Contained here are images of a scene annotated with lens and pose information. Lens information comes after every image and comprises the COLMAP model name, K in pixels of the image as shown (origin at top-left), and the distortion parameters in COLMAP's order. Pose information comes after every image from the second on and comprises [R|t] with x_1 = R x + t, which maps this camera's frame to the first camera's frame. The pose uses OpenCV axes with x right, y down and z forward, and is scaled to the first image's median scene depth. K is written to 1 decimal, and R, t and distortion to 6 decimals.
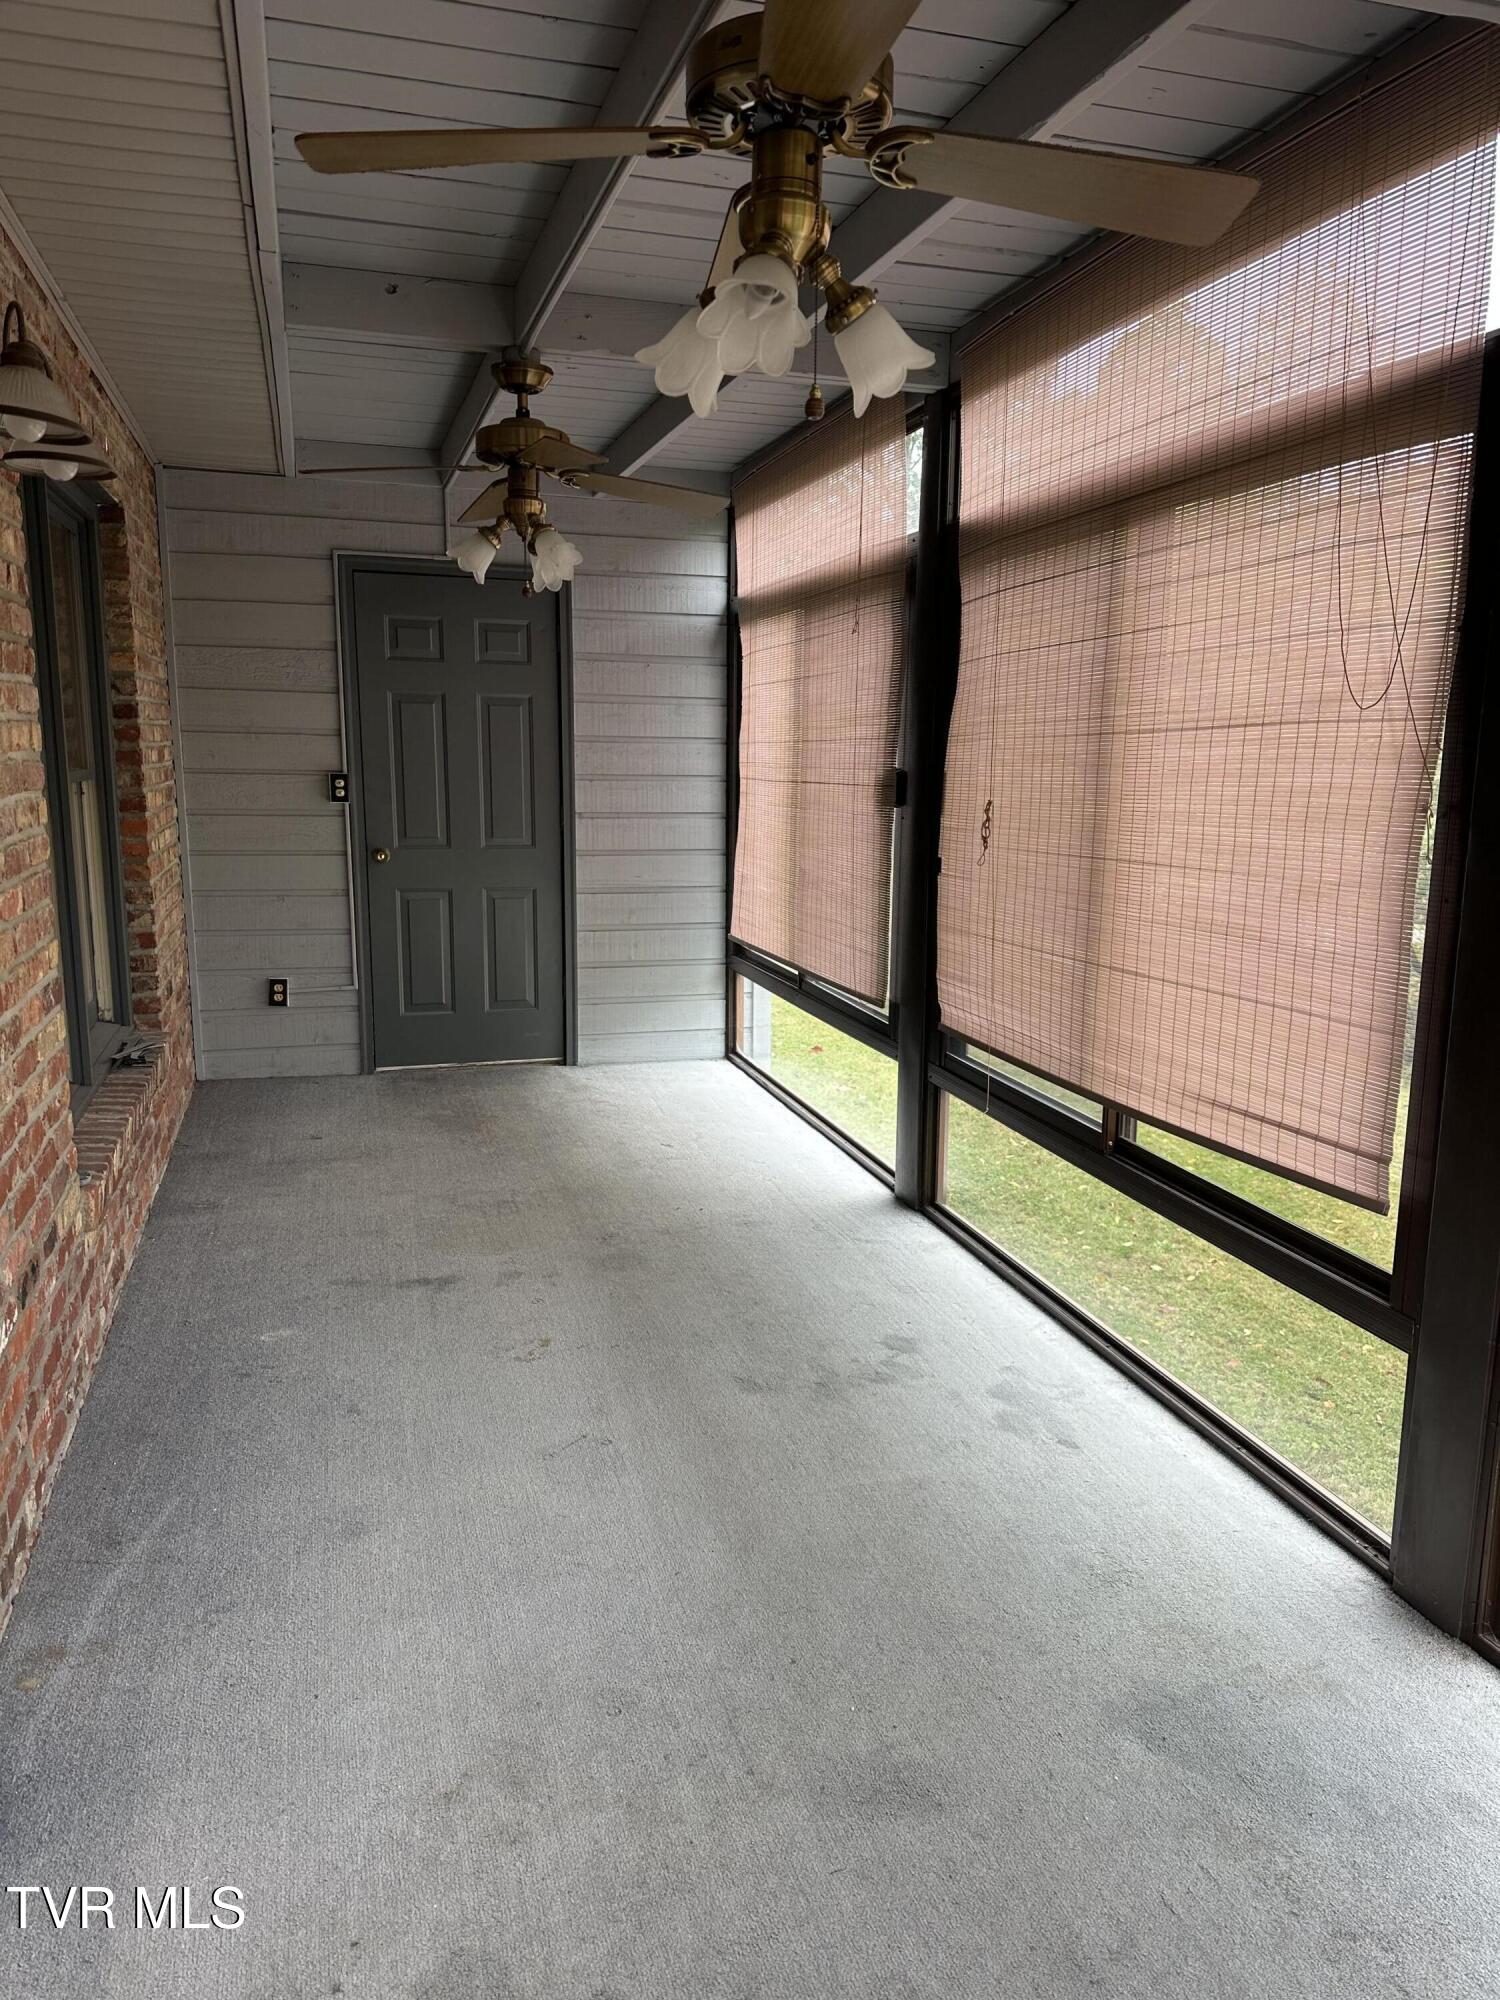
lens RADIAL K [[1402.9, 0, 750.0], [0, 1402.9, 1000.0], [0, 0, 1]] dist [0.005829, -0.000230]
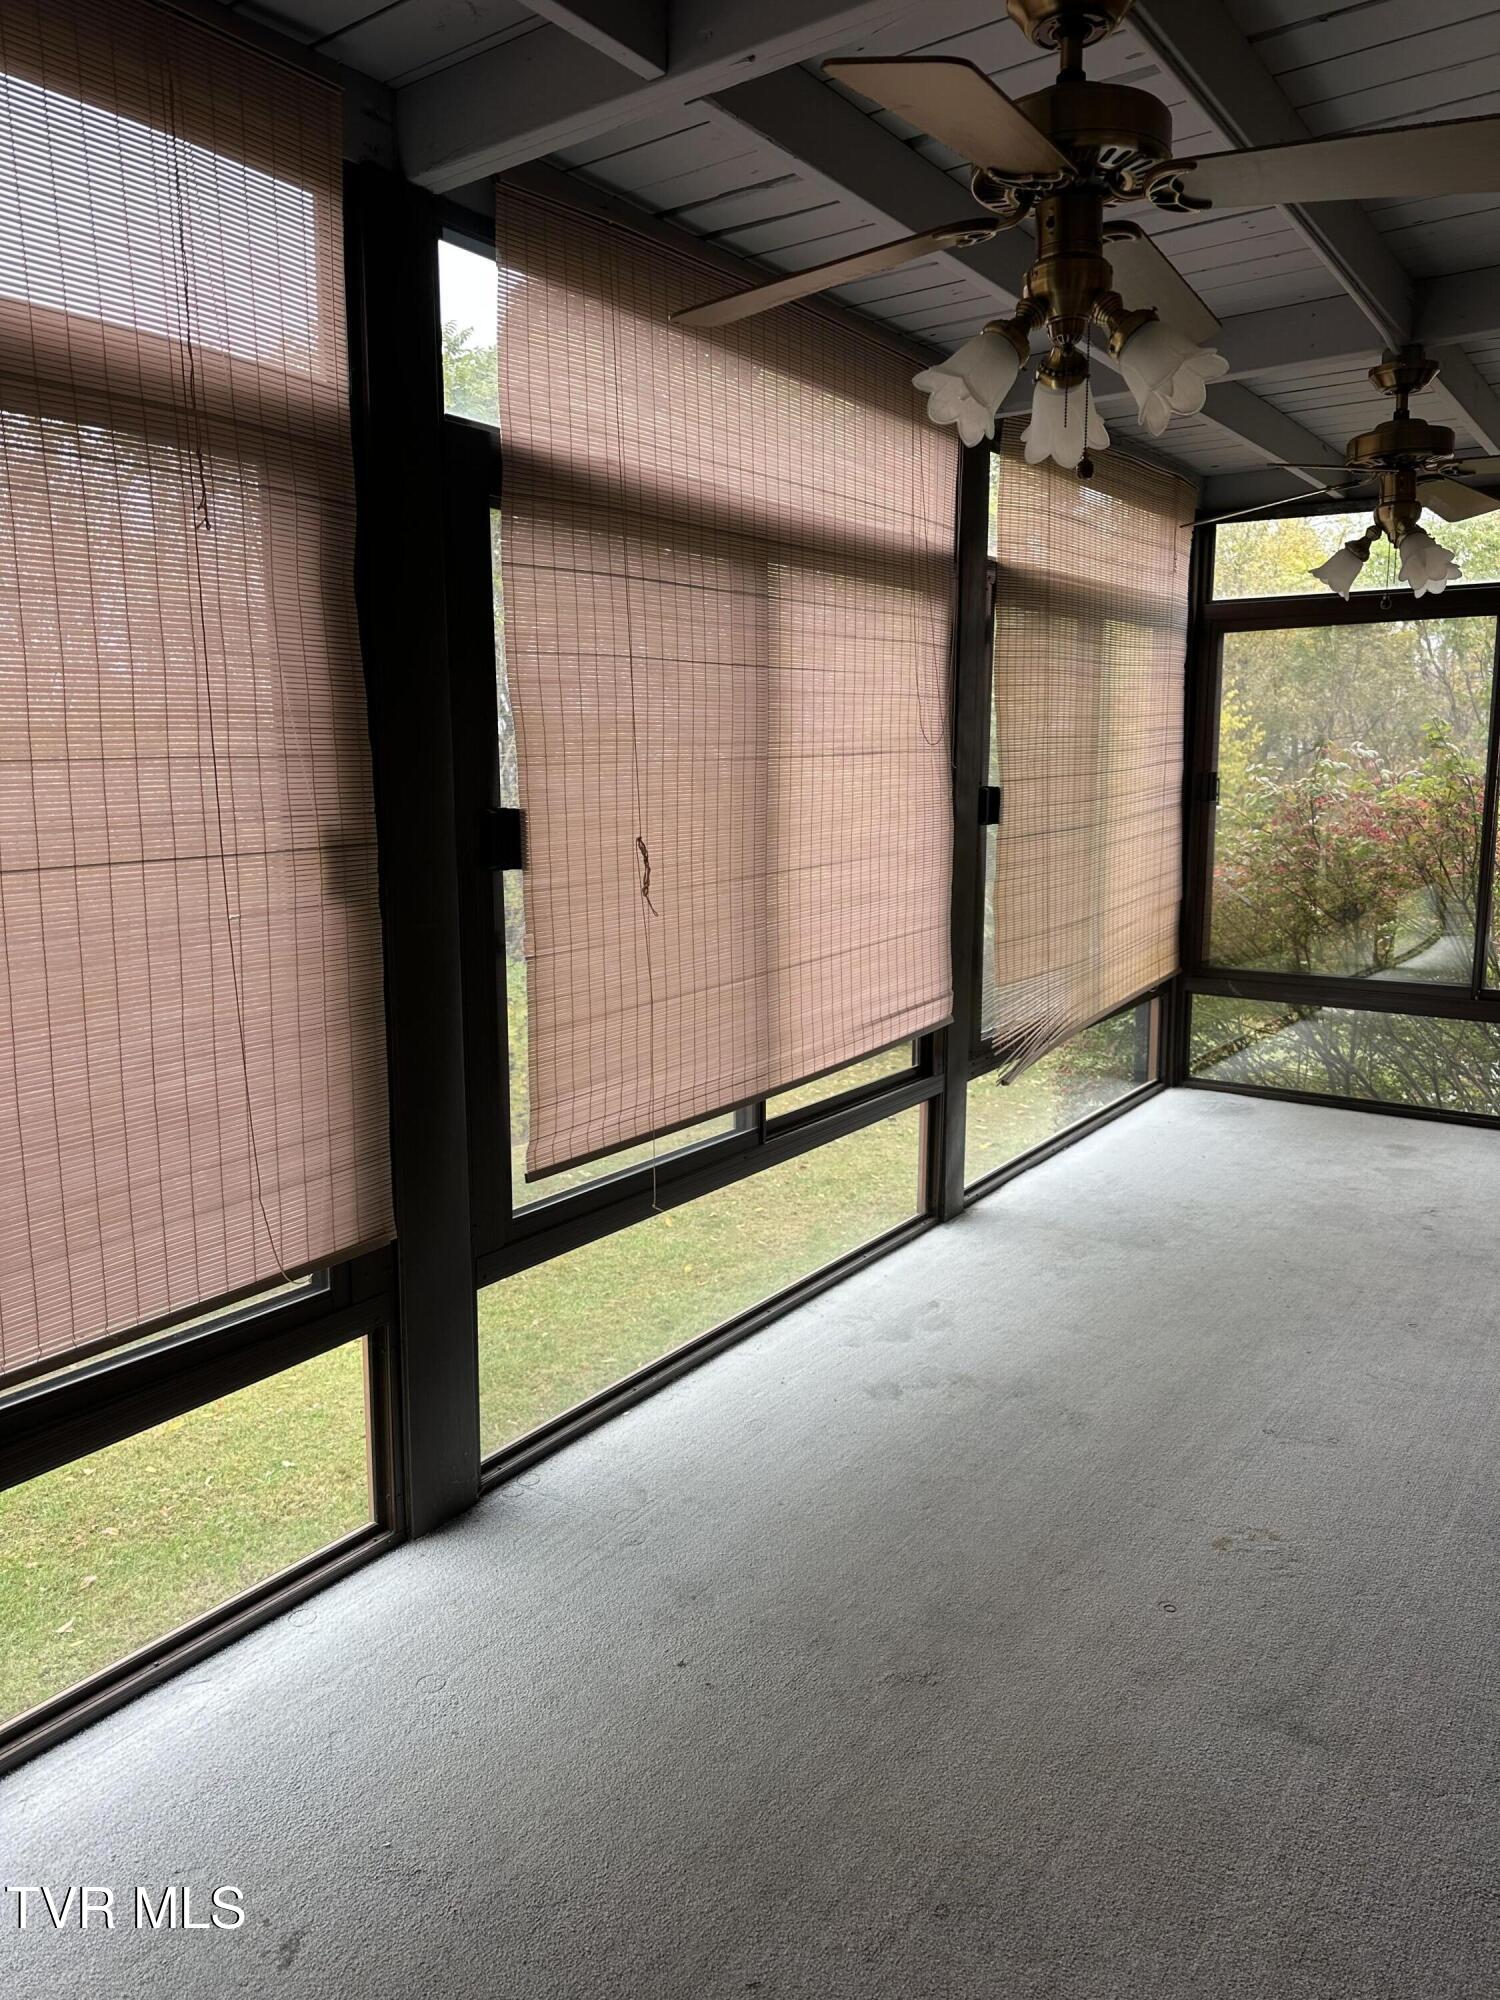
lens RADIAL K [[1339.5, 0, 811.0], [0, 1339.5, 974.4], [0, 0, 1]] dist [0.175612, -0.232503]
pose [[-0.637331, -0.131809, 0.759234, -0.558567], [0.129082, 0.953080, 0.273819, -0.303325], [-0.759702, 0.272517, -0.590413, 1.596047]]
